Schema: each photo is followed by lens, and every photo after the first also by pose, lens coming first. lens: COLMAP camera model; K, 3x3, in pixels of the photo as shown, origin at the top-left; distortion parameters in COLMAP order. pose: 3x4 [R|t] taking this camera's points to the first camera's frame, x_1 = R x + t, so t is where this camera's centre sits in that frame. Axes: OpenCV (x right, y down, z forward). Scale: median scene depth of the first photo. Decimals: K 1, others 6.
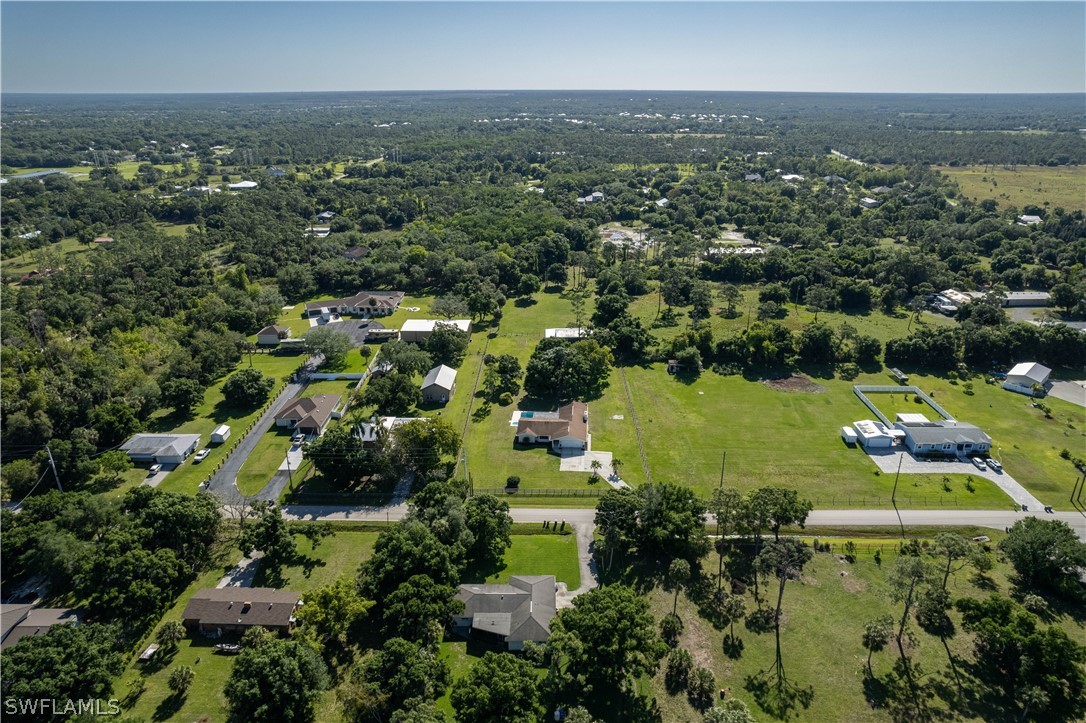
lens RADIAL K [[701.3, 0, 537.5], [0, 701.3, 356.4], [0, 0, 1]] dist [-0.046811, 0.012404]
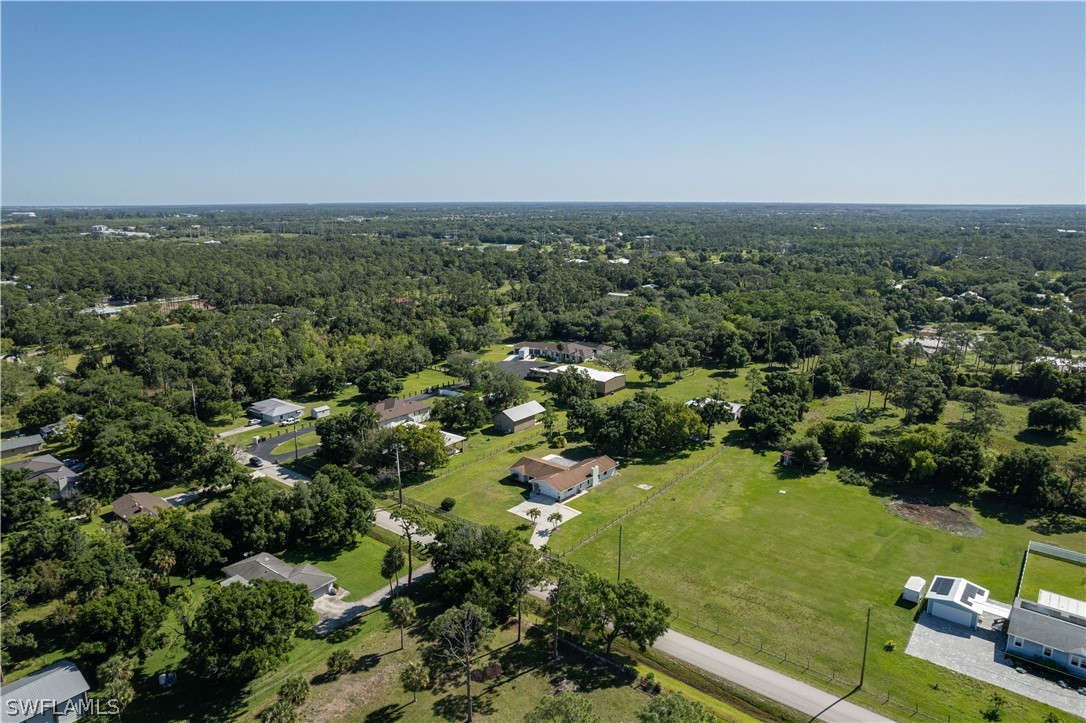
lens RADIAL K [[701.3, 0, 532.9], [0, 701.3, 364.2], [0, 0, 1]] dist [-0.046811, 0.012404]
pose [[0.788248, 0.140887, -0.599012, 0.485299], [-0.221746, 0.973072, -0.062932, 0.027279], [0.574015, 0.182434, 0.798263, 0.238097]]
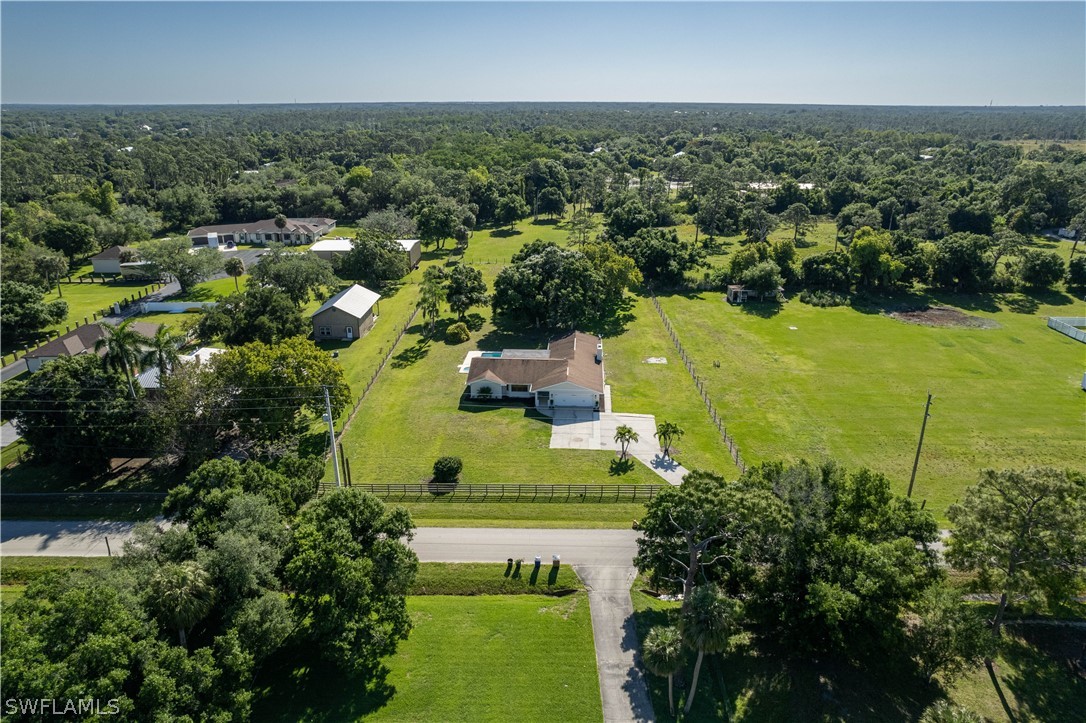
lens RADIAL K [[701.3, 0, 540.1], [0, 701.3, 360.4], [0, 0, 1]] dist [-0.046811, 0.012404]
pose [[0.999966, 0.001479, 0.008173, 0.018438], [-0.001348, 0.999872, -0.015940, 0.095439], [-0.008195, 0.015929, 0.999840, 0.448513]]
